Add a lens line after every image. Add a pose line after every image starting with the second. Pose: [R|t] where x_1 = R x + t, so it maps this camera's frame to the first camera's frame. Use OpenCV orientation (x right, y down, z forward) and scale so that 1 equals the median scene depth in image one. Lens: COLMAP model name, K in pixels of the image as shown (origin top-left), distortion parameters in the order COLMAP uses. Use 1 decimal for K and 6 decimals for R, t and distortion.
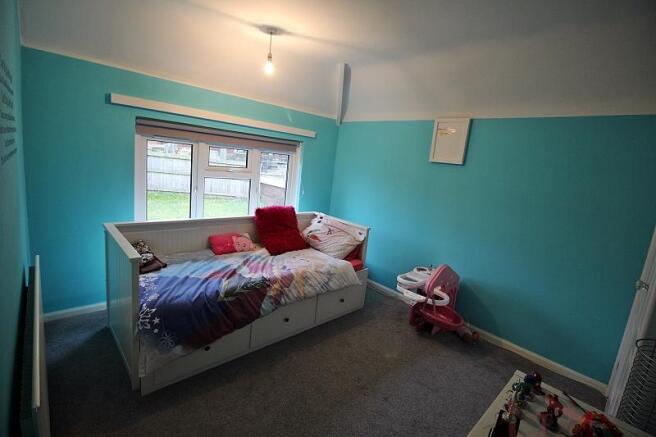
lens RADIAL K [[305.3, 0, 329.7], [0, 305.3, 214.0], [0, 0, 1]] dist [-0.013981, -0.000948]
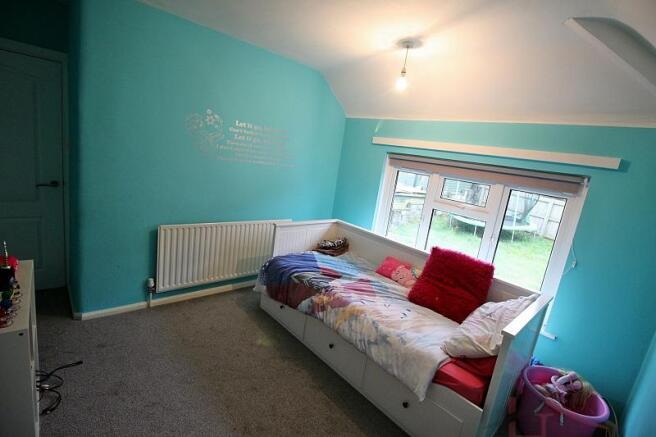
lens RADIAL K [[305.3, 0, 329.7], [0, 305.3, 214.0], [0, 0, 1]] dist [-0.013981, -0.000948]
pose [[0.002279, 0.085114, -0.996369, 0.690746], [-0.317965, 0.944723, 0.079975, -0.091888], [0.948100, 0.316628, 0.029216, 0.794581]]
